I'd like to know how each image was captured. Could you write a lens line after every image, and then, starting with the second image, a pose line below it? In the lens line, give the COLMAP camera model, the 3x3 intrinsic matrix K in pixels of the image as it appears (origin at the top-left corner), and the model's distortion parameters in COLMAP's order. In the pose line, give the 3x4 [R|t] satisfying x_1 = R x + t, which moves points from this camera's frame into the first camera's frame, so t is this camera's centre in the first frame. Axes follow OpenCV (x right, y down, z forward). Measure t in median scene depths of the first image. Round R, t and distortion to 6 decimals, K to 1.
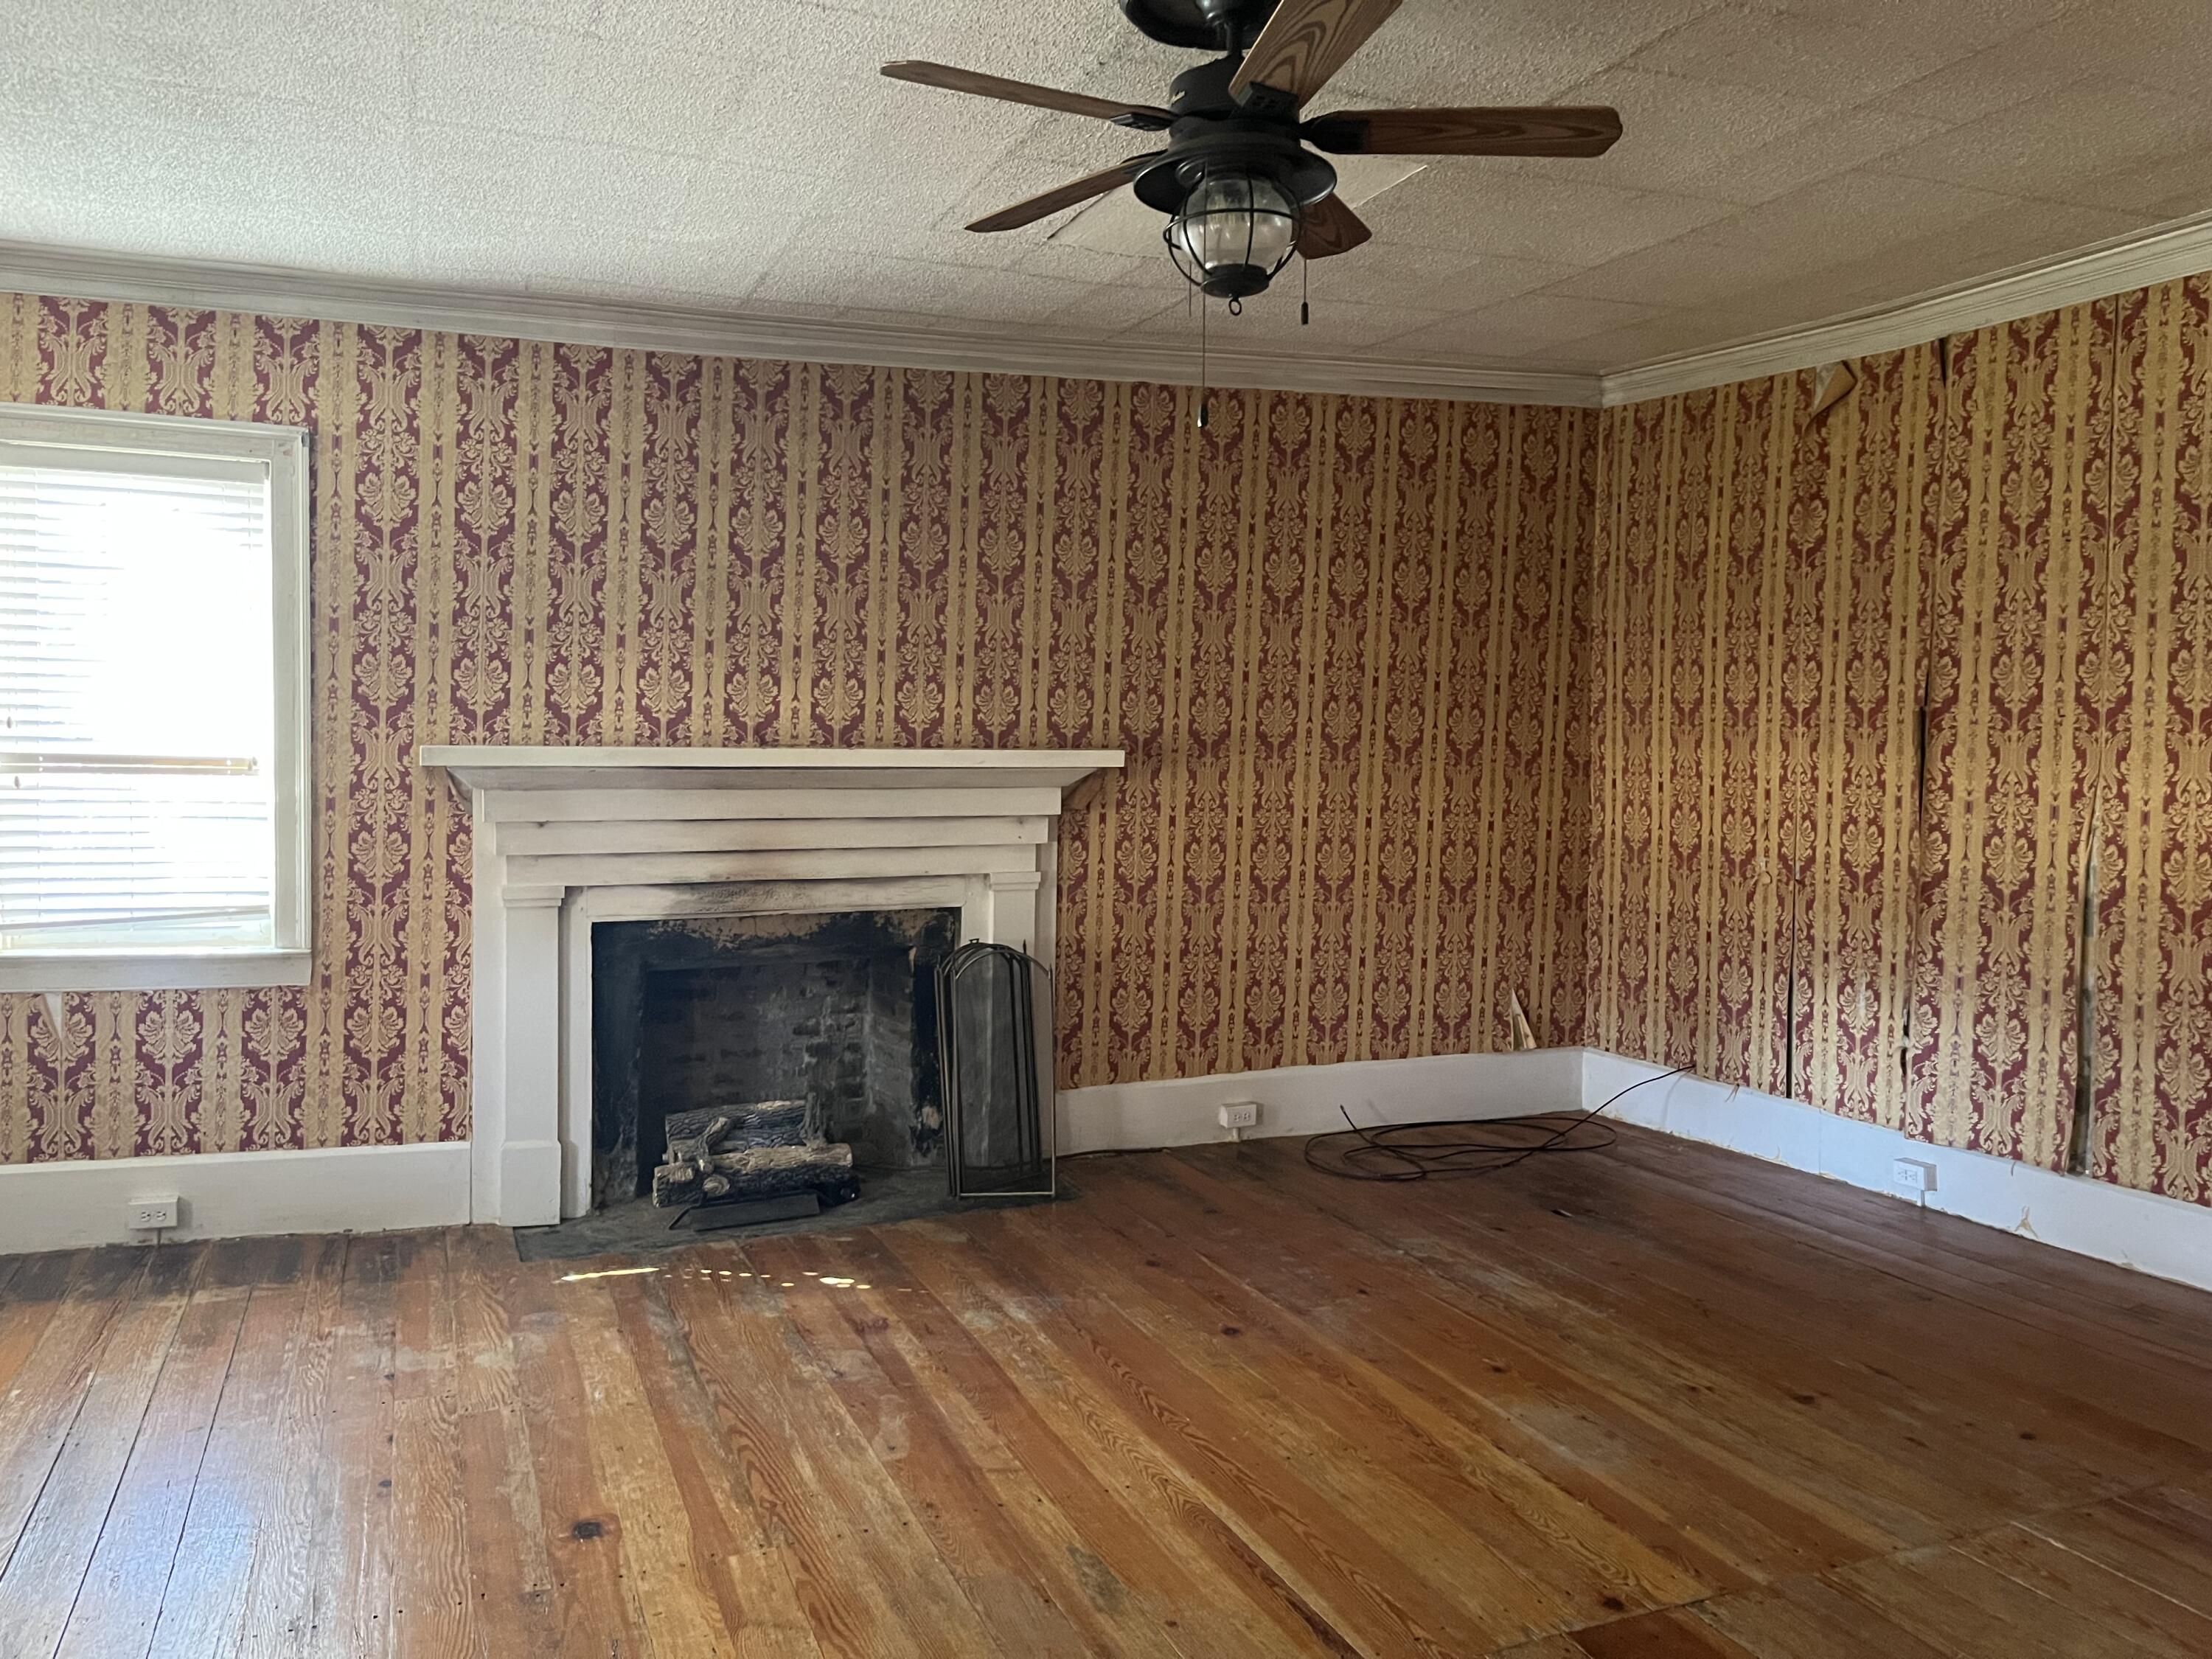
lens RADIAL K [[1688.8, 0, 1104.7], [0, 1688.8, 788.6], [0, 0, 1]] dist [0.062461, -0.100080]
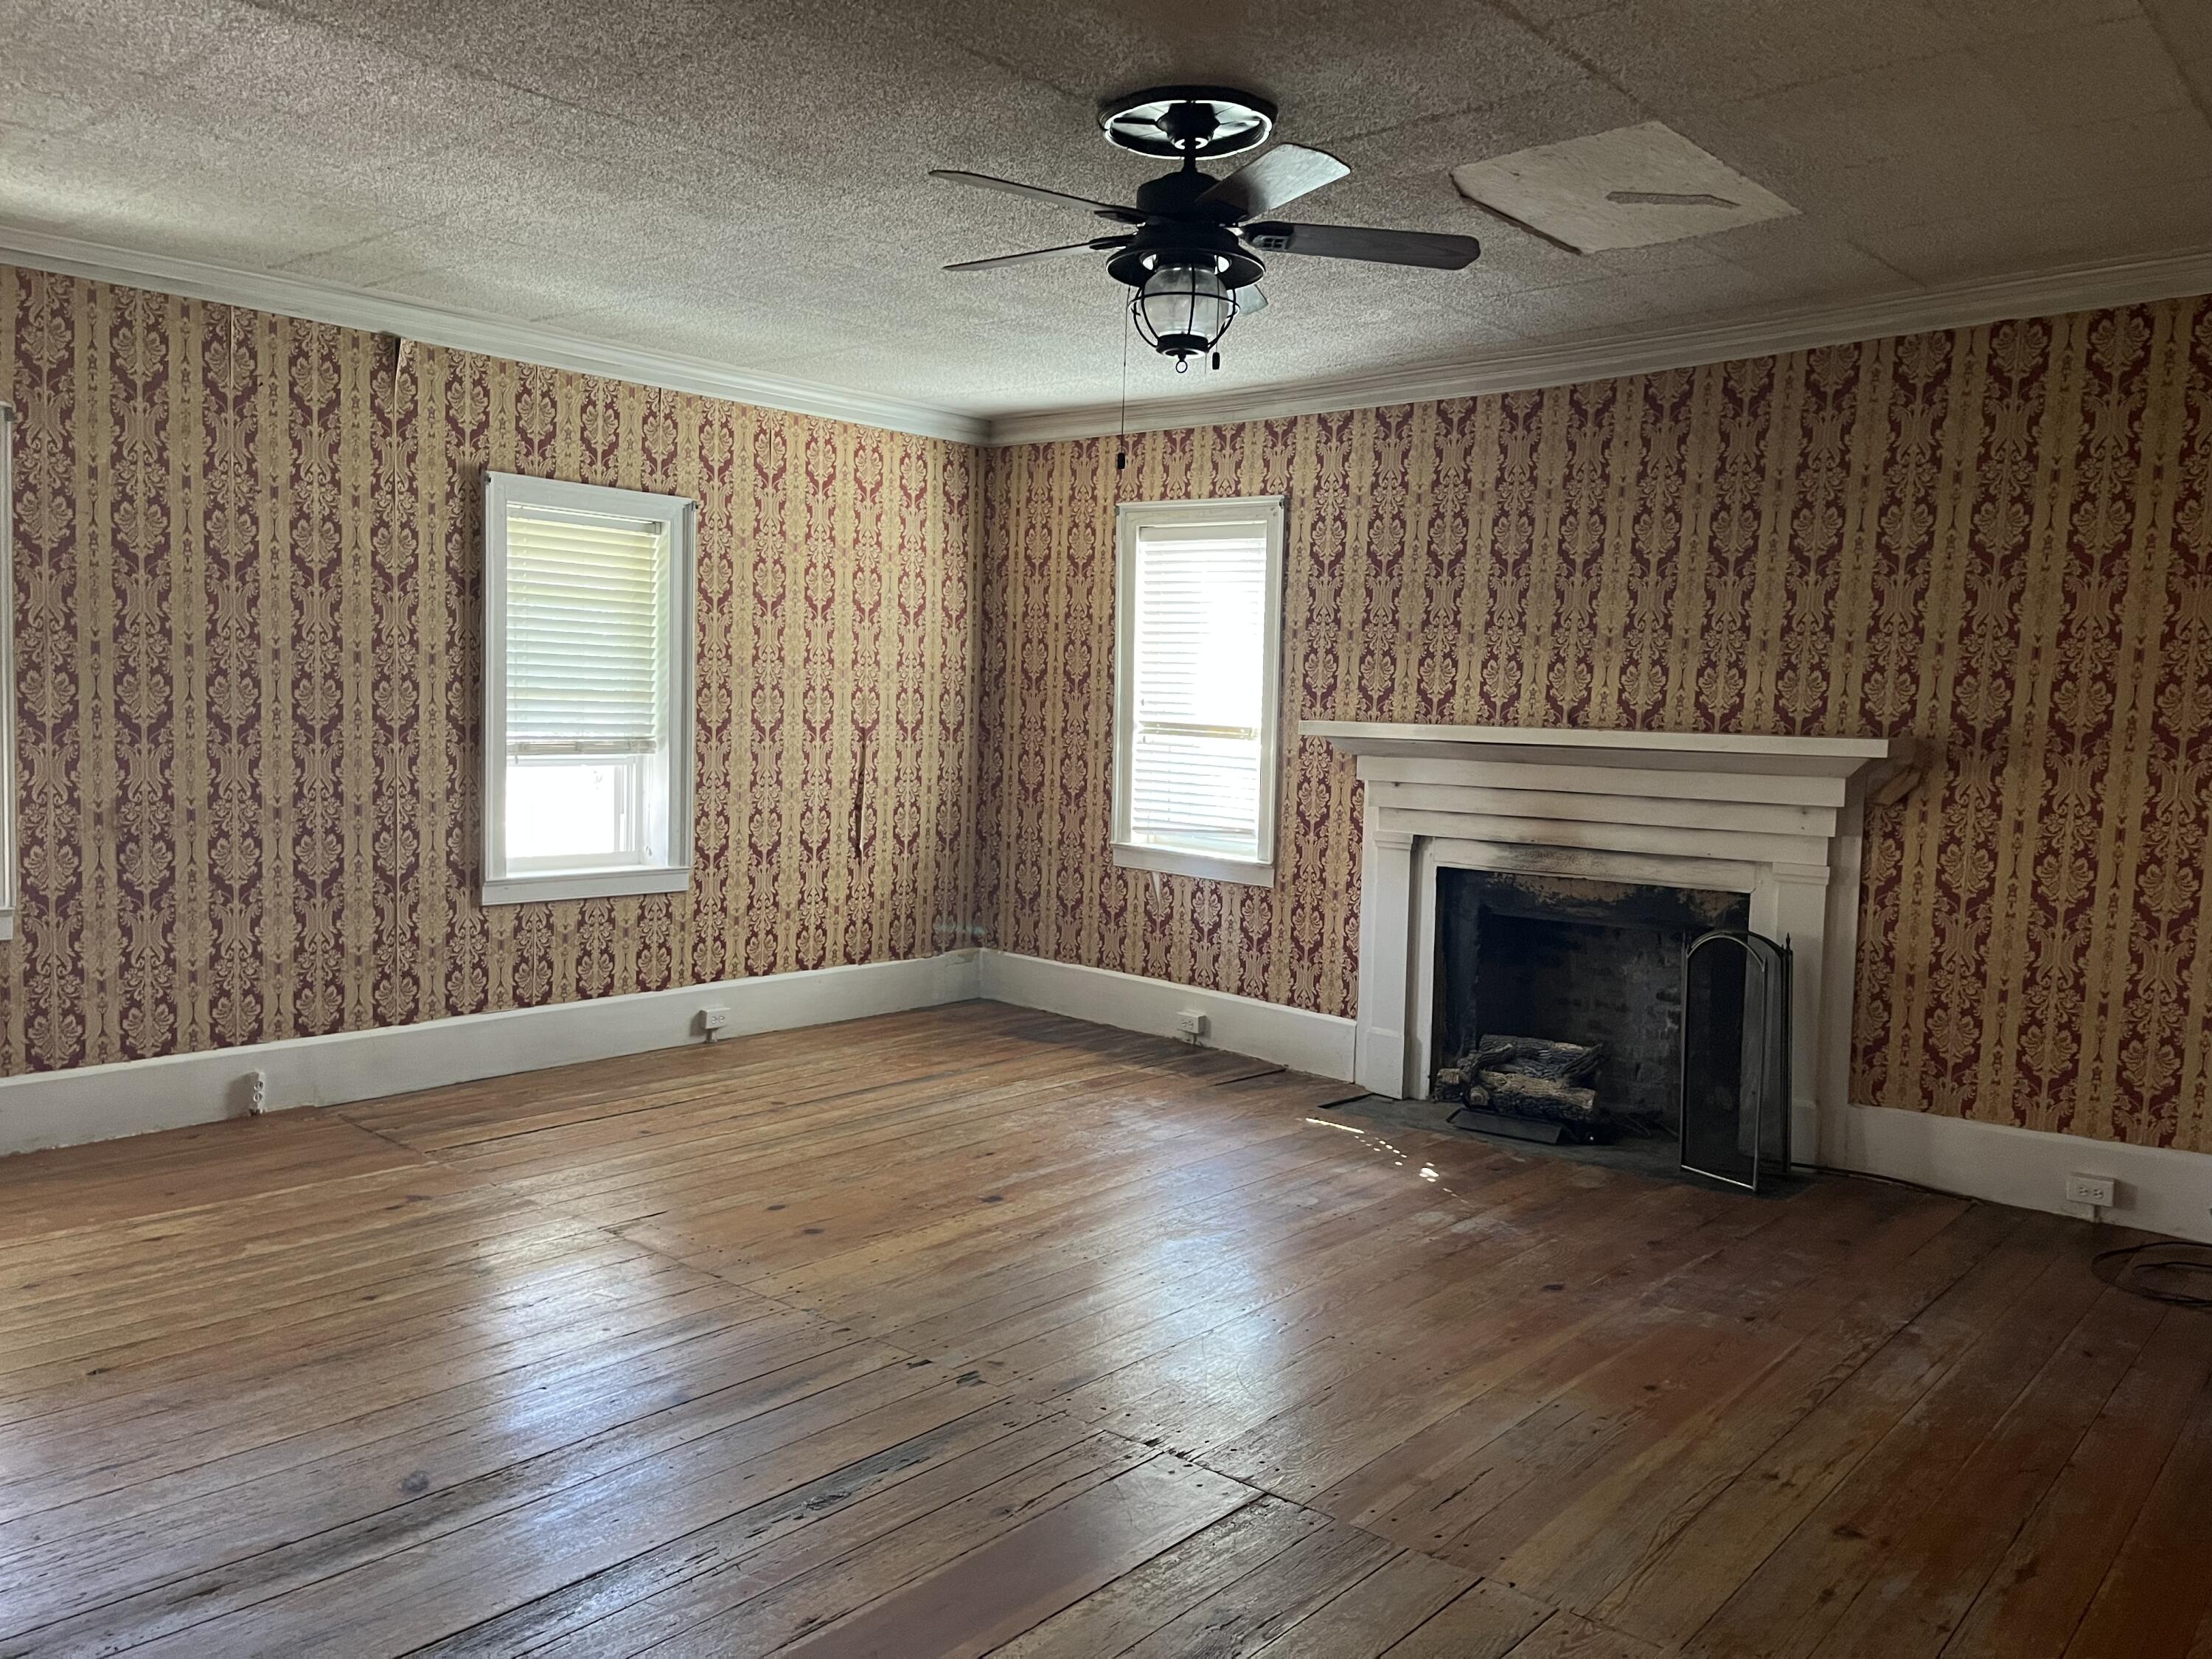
lens RADIAL K [[1651.4, 0, 1103.7], [0, 1651.4, 819.3], [0, 0, 1]] dist [0.061284, -0.097604]
pose [[0.456177, 0.064537, -0.887546, 0.653276], [-0.057356, 0.997425, 0.043047, 0.006467], [0.888039, 0.031270, 0.458704, 0.224975]]
